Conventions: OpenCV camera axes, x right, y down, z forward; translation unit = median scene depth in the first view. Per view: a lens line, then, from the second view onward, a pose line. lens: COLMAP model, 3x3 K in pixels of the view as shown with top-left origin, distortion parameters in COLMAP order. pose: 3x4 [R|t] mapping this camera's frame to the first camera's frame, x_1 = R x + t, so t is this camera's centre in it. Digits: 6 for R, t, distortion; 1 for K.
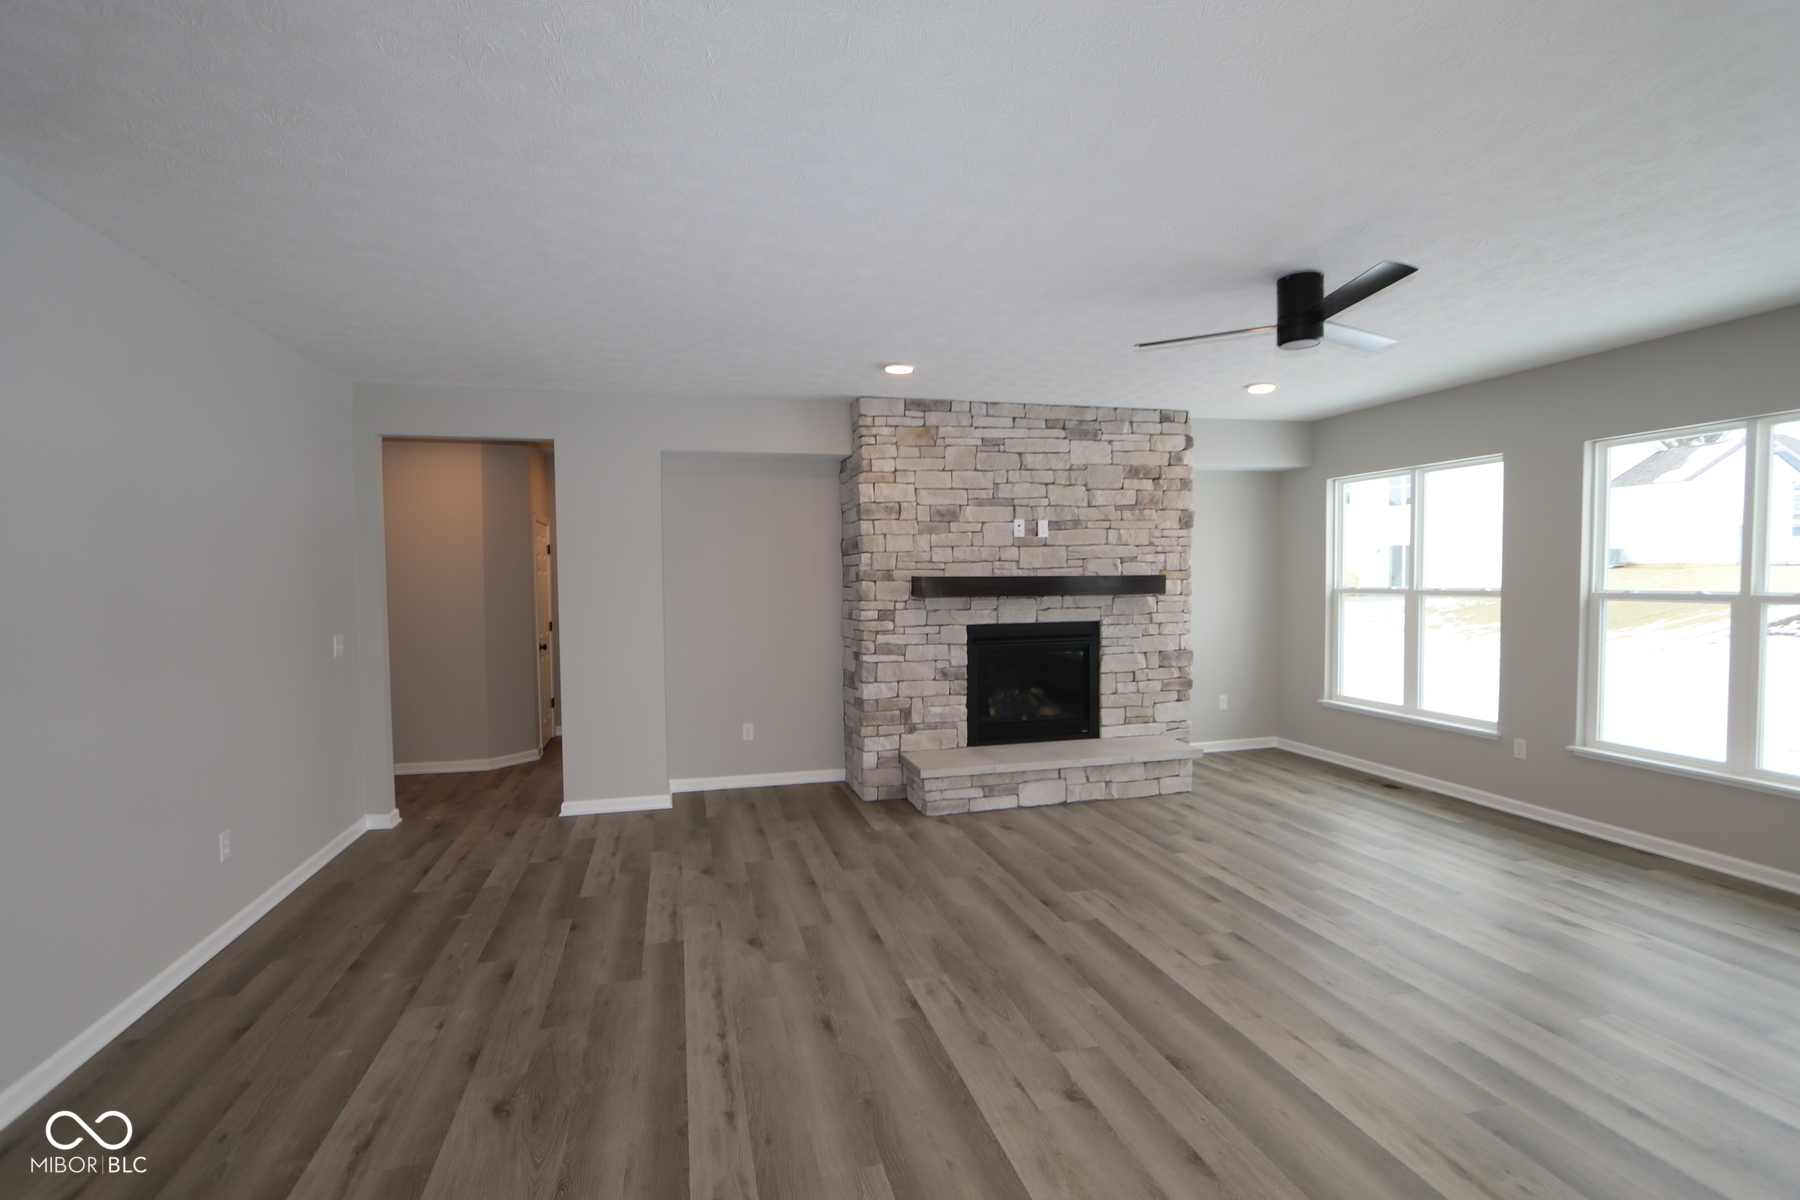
lens RADIAL K [[834.0, 0, 896.7], [0, 834.0, 602.9], [0, 0, 1]] dist [-0.013967, 0.002206]
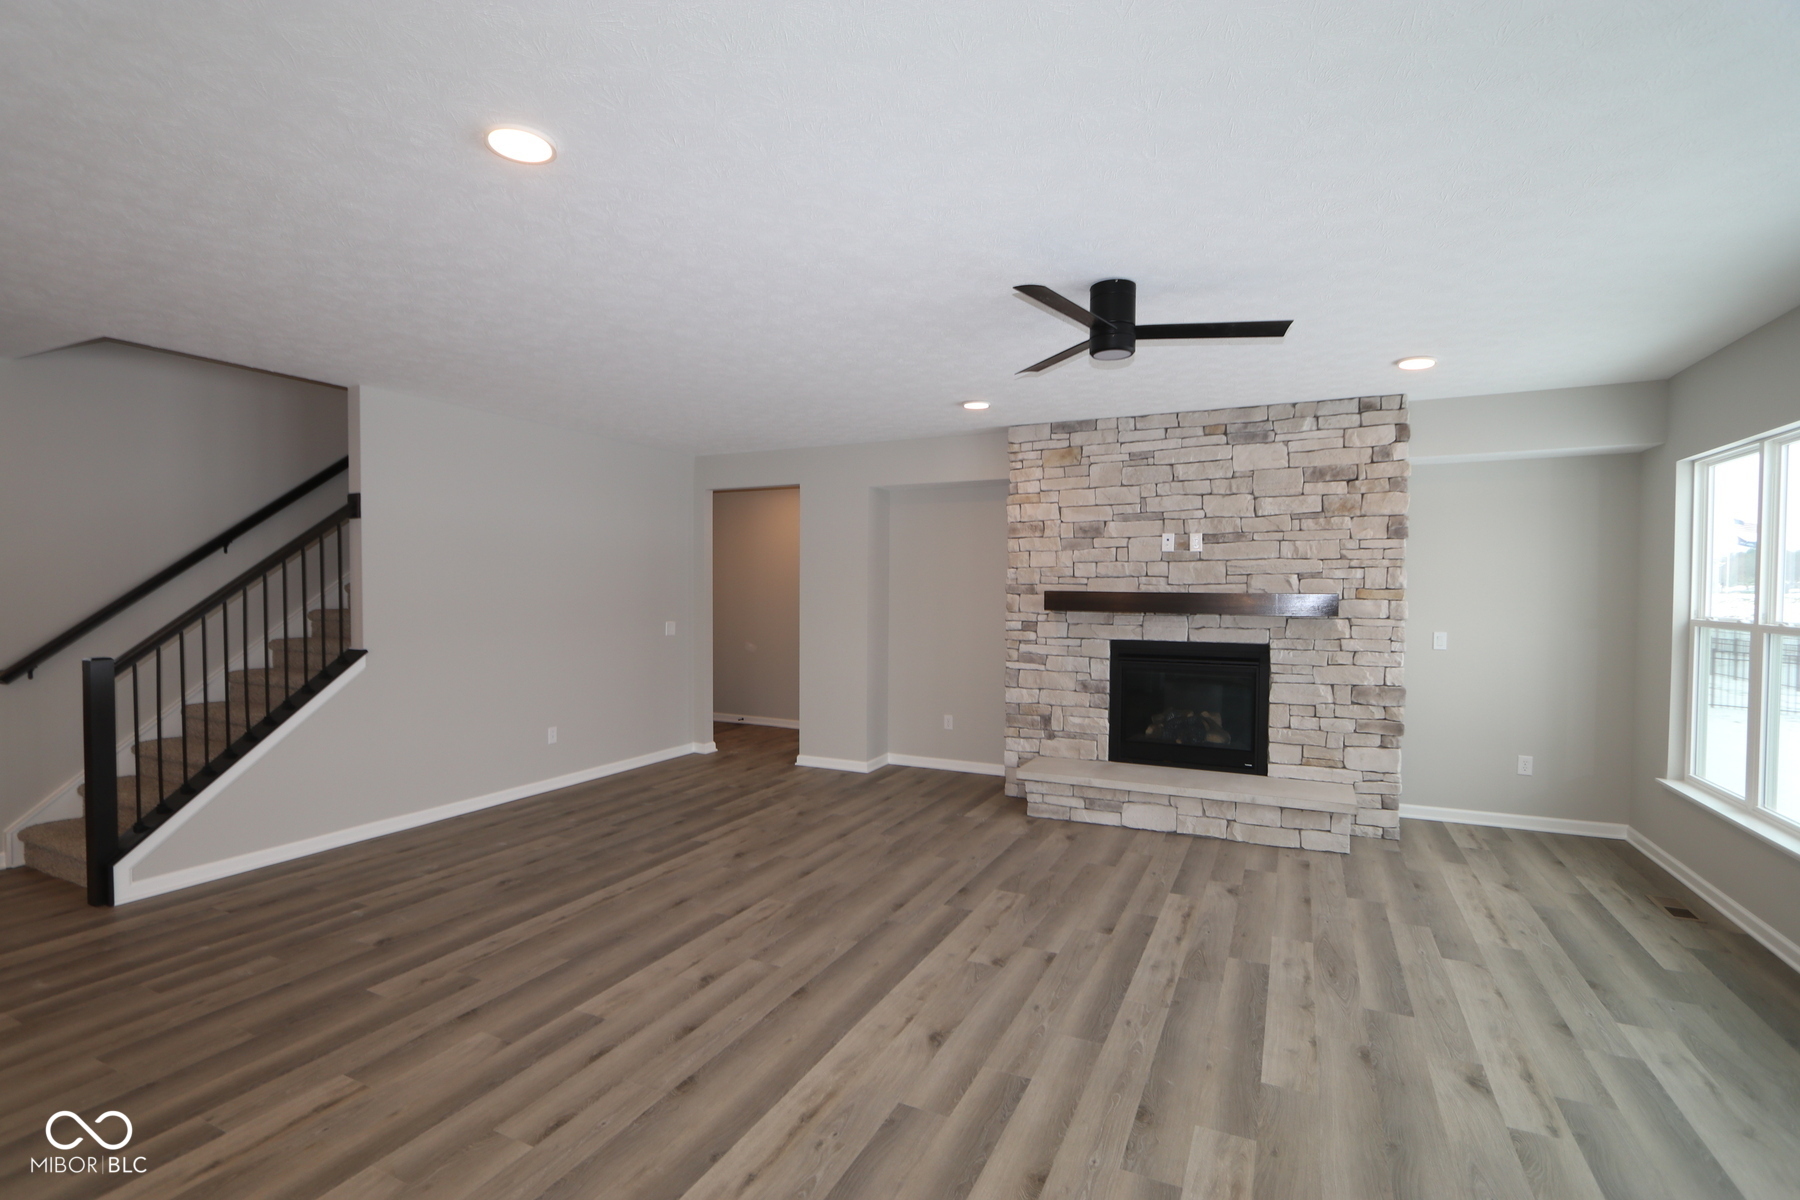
lens RADIAL K [[834.0, 0, 896.9], [0, 834.0, 603.6], [0, 0, 1]] dist [-0.013967, 0.002206]
pose [[0.763430, 0.026952, -0.645328, 0.556201], [-0.034768, 0.999395, 0.000608, -0.009286], [0.644955, 0.021973, 0.763905, 0.069101]]
